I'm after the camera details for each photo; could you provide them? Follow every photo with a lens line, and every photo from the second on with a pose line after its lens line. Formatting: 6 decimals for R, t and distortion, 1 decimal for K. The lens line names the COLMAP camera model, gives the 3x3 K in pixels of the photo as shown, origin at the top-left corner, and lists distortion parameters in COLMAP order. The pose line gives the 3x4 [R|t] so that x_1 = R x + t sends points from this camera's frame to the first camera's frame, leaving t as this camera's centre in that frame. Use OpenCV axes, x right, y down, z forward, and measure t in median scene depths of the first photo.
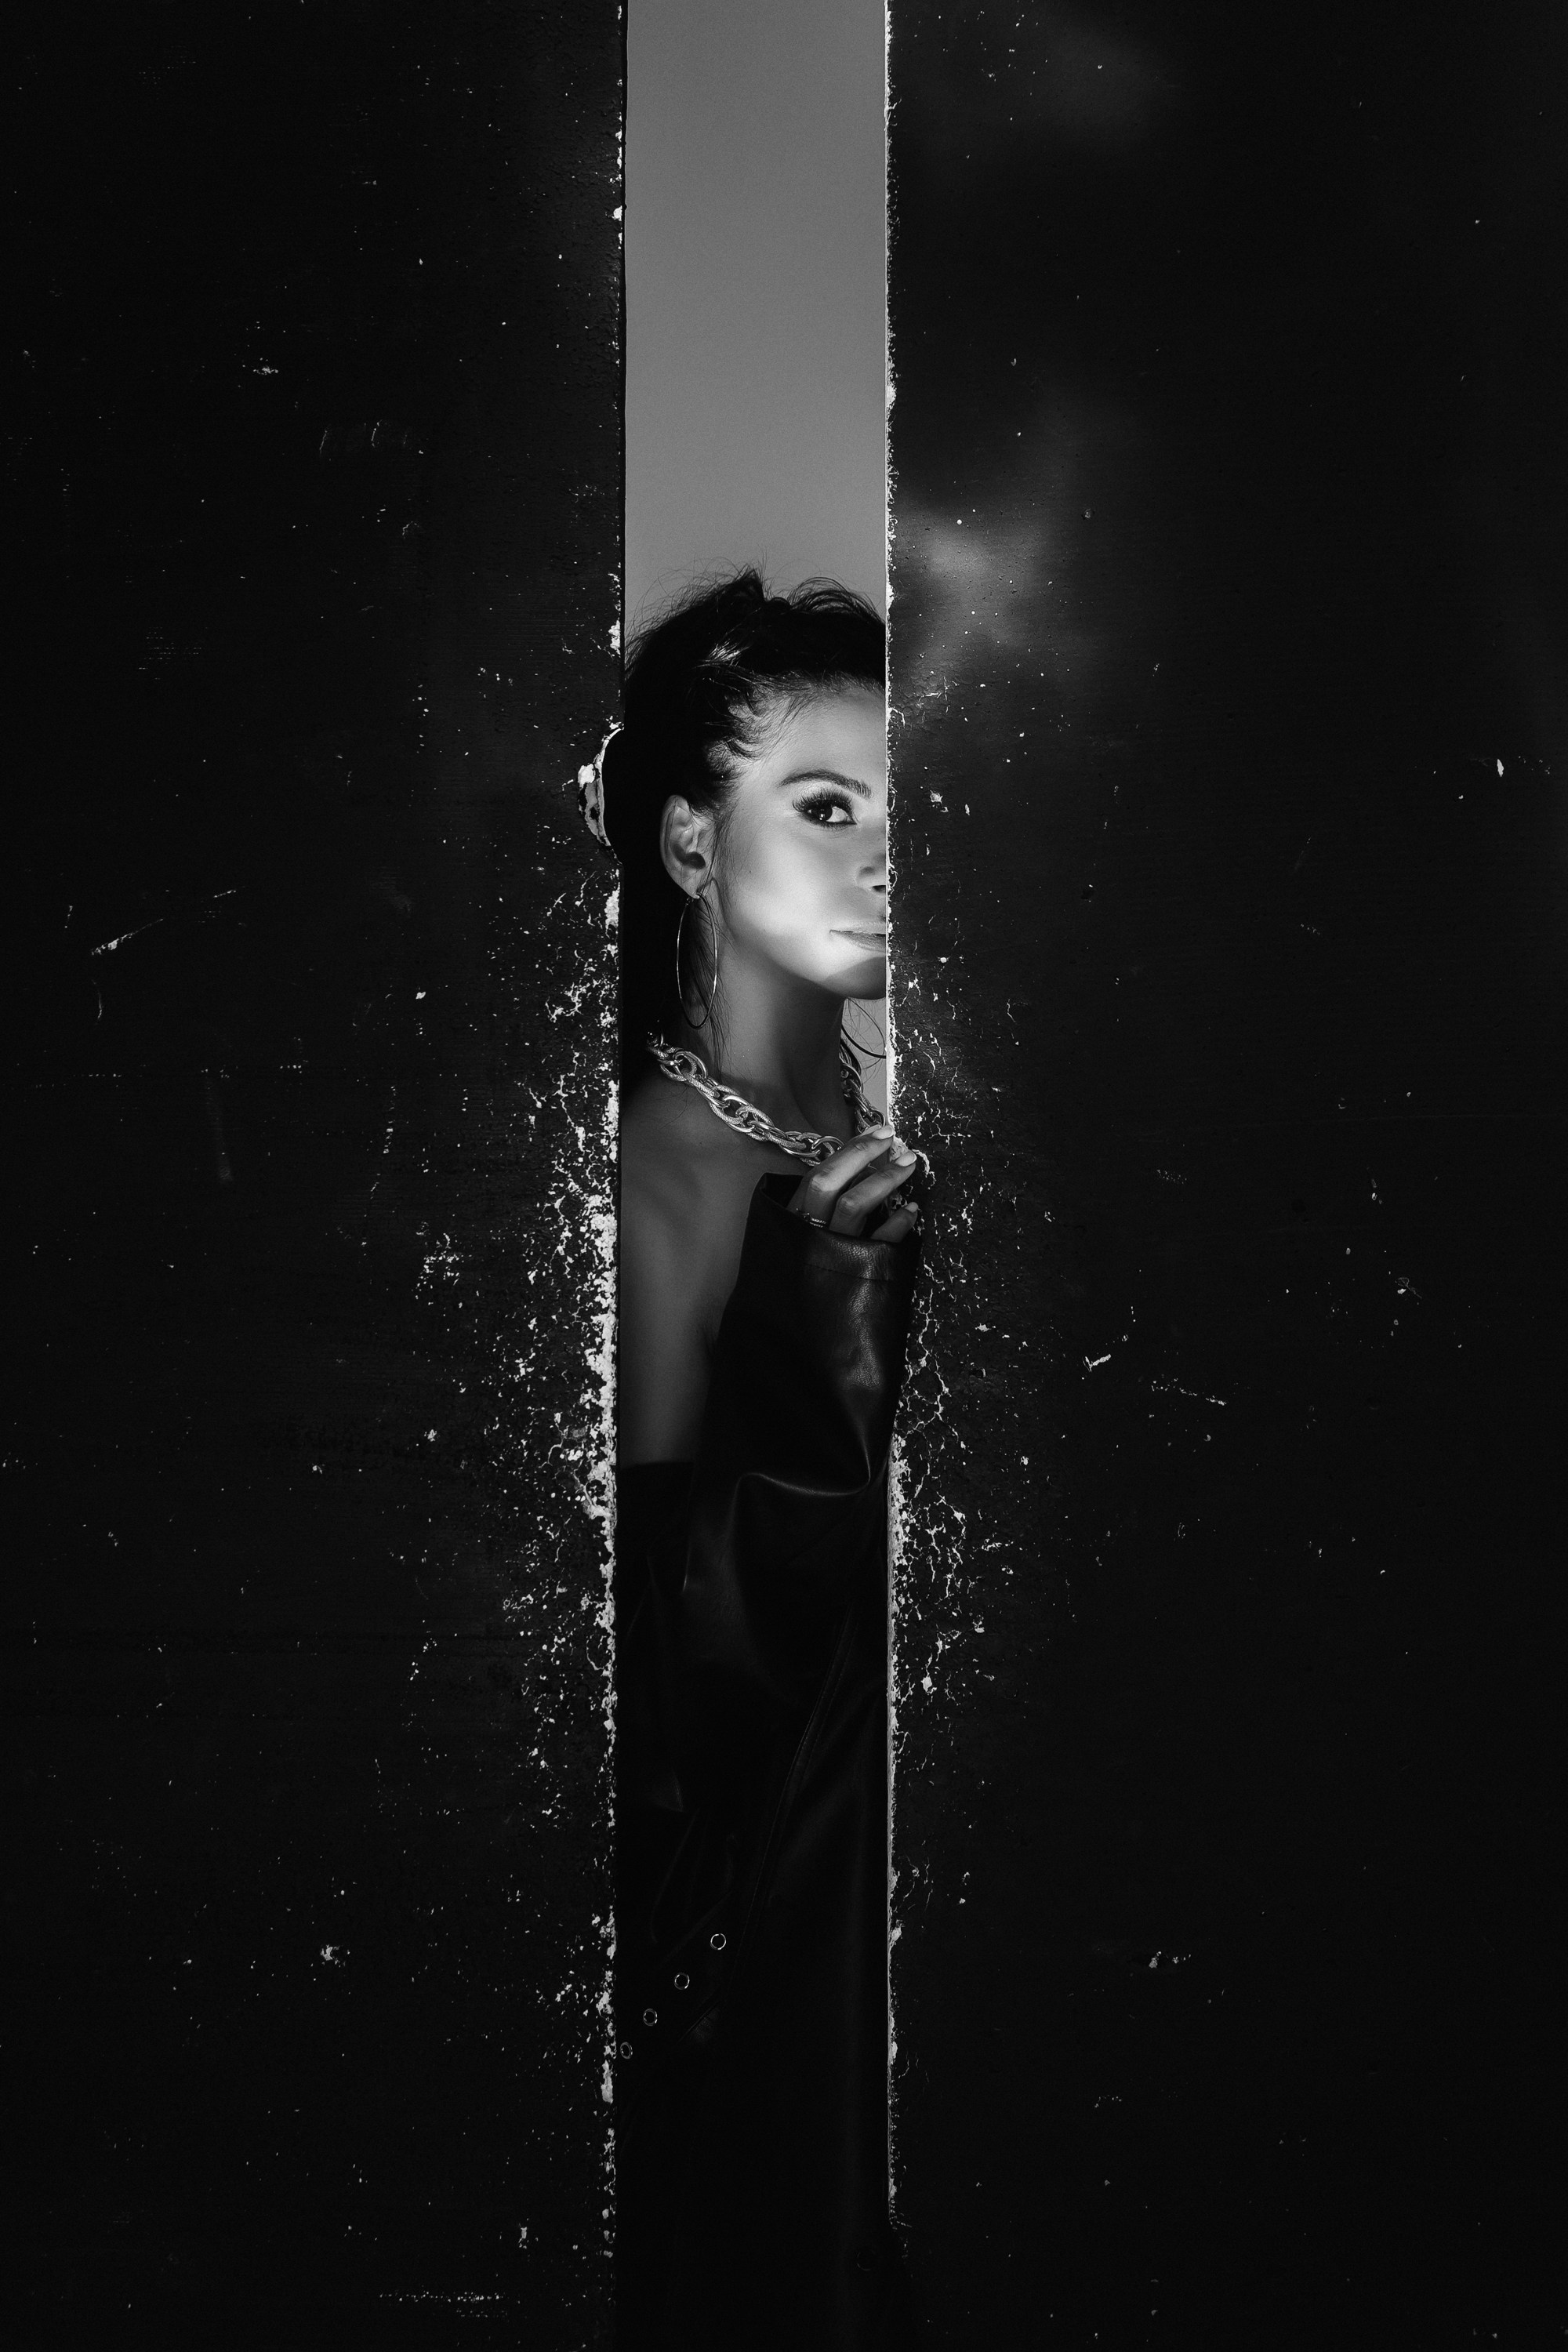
lens RADIAL K [[4179.8, 0, 786.8], [0, 4179.8, 1184.7], [0, 0, 1]] dist [-0.003672, 0.000000]
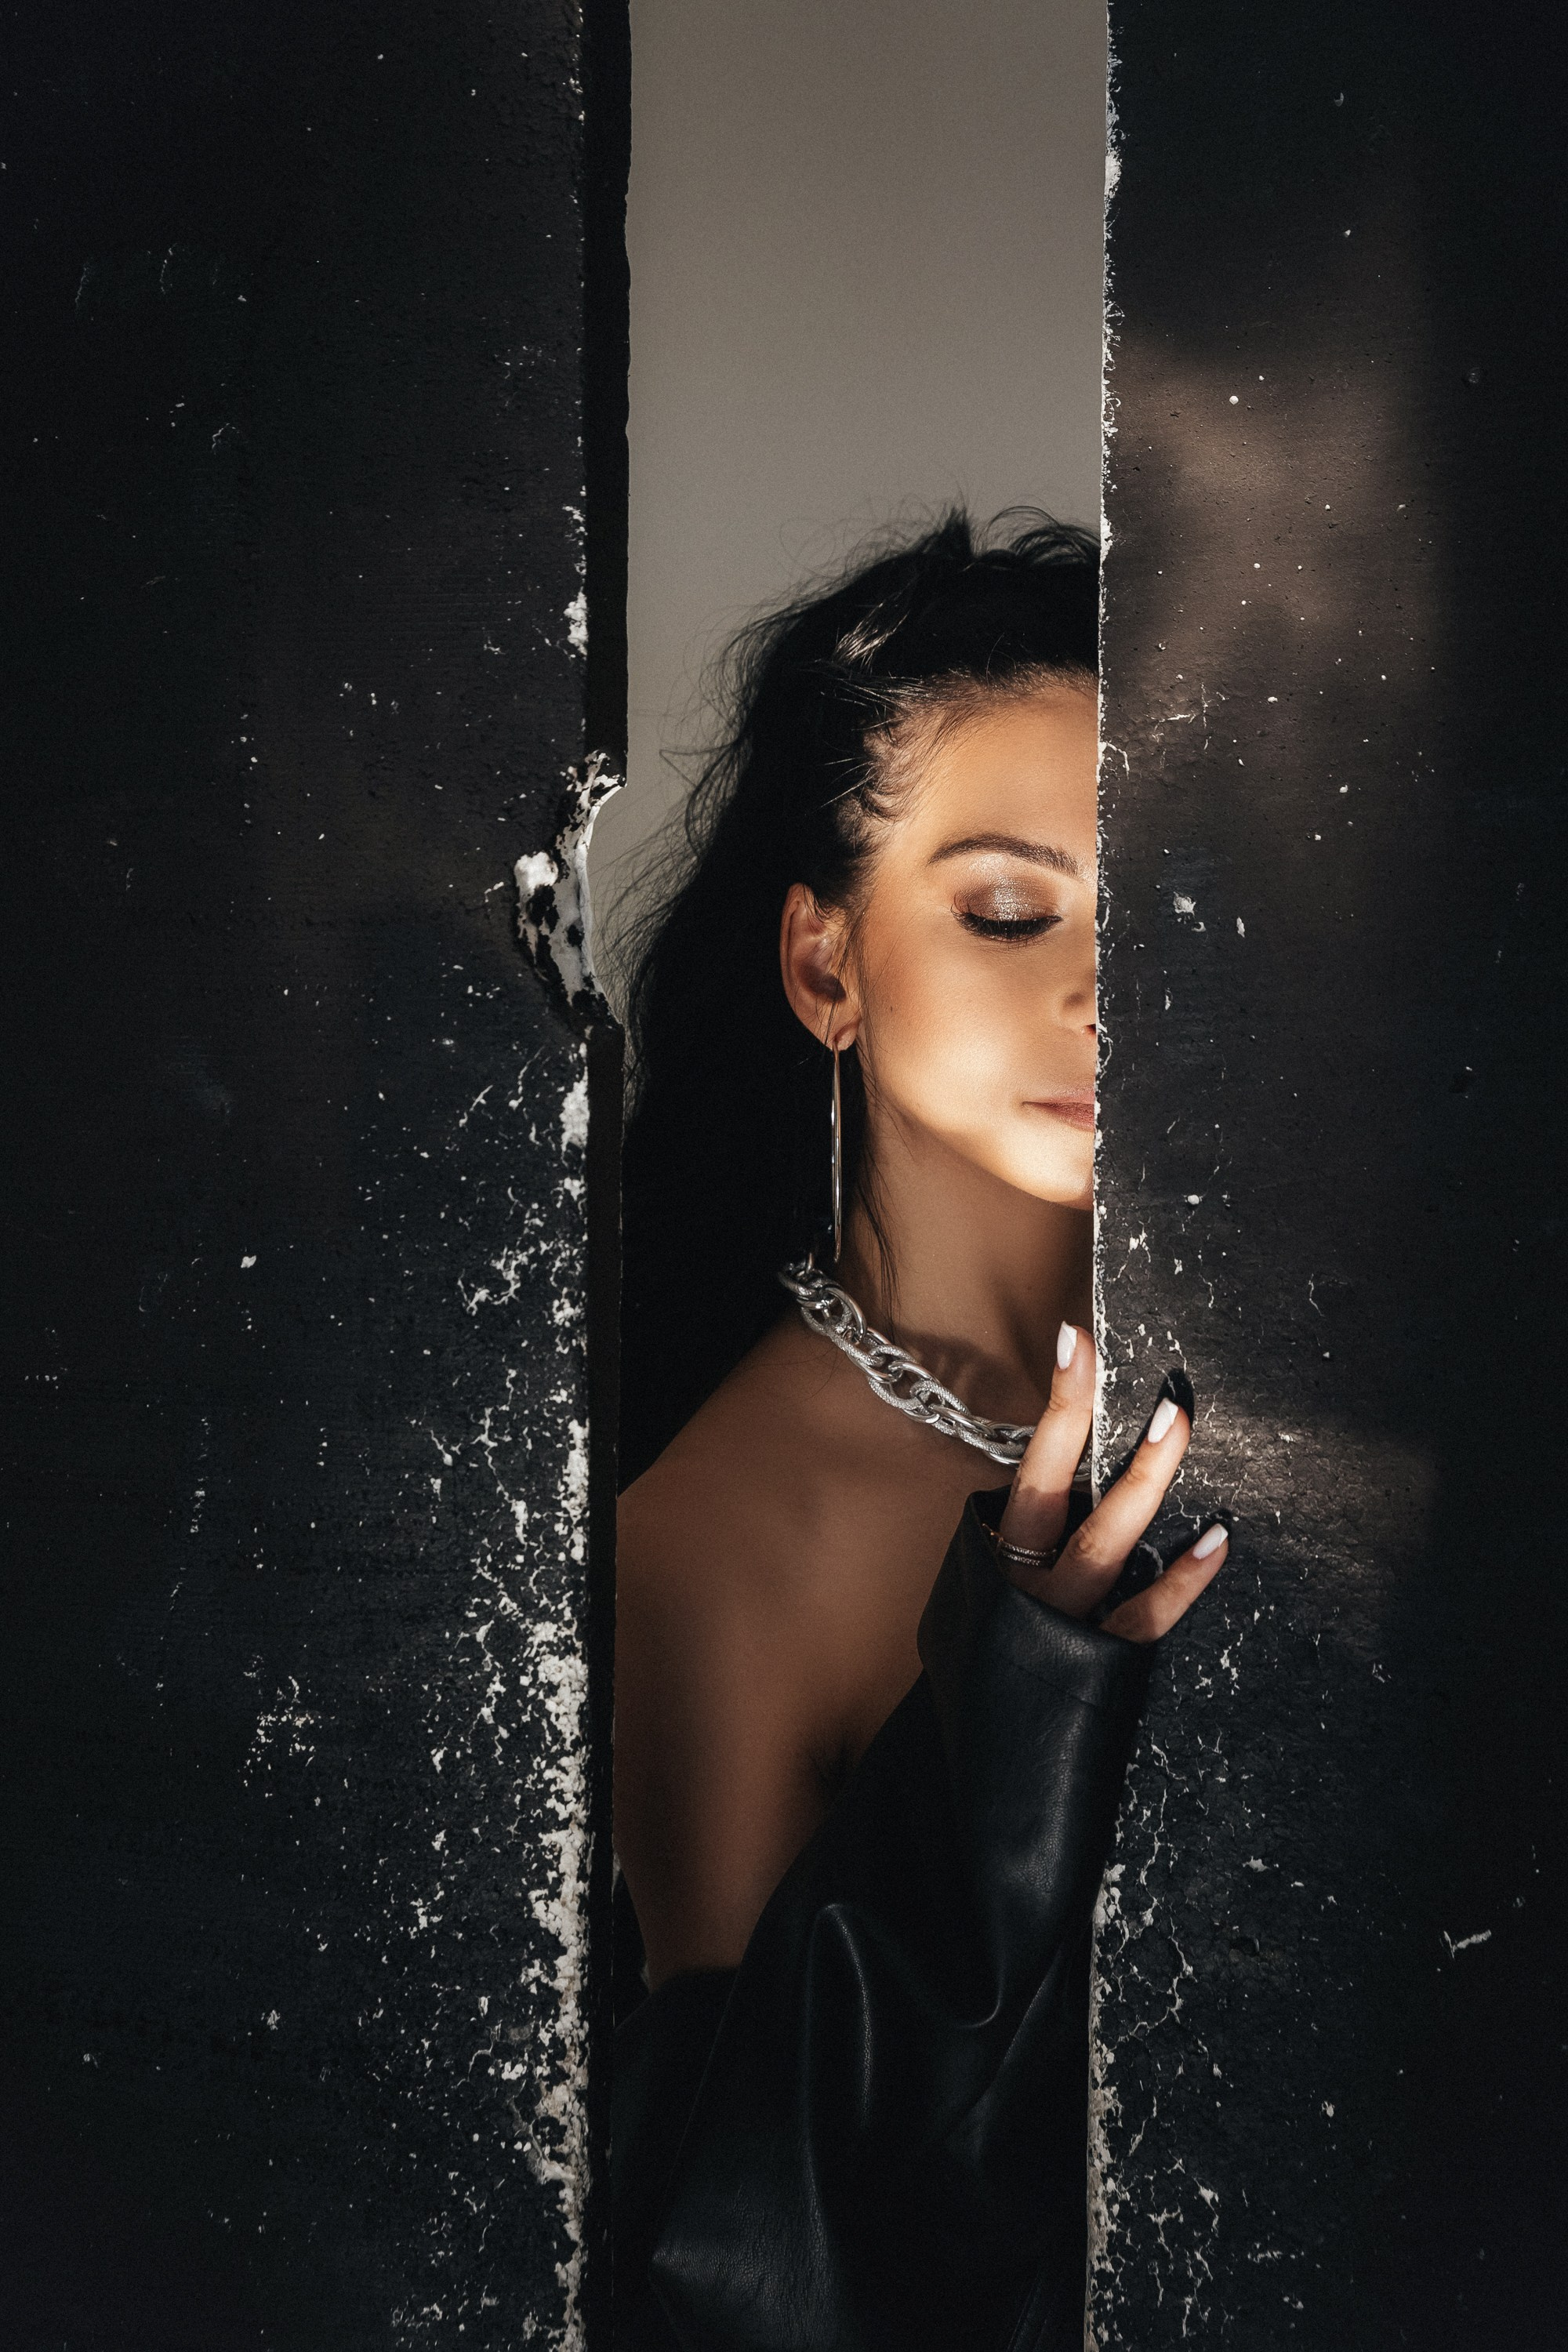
lens RADIAL K [[3198.2, 0, 770.0], [0, 3198.2, 1153.0], [0, 0, 1]] dist [-0.015266, 0.000000]
pose [[0.977159, 0.016099, -0.211897, 0.073436], [-0.009023, 0.999370, 0.034322, -0.075223], [0.212316, -0.031626, 0.976689, 0.586558]]
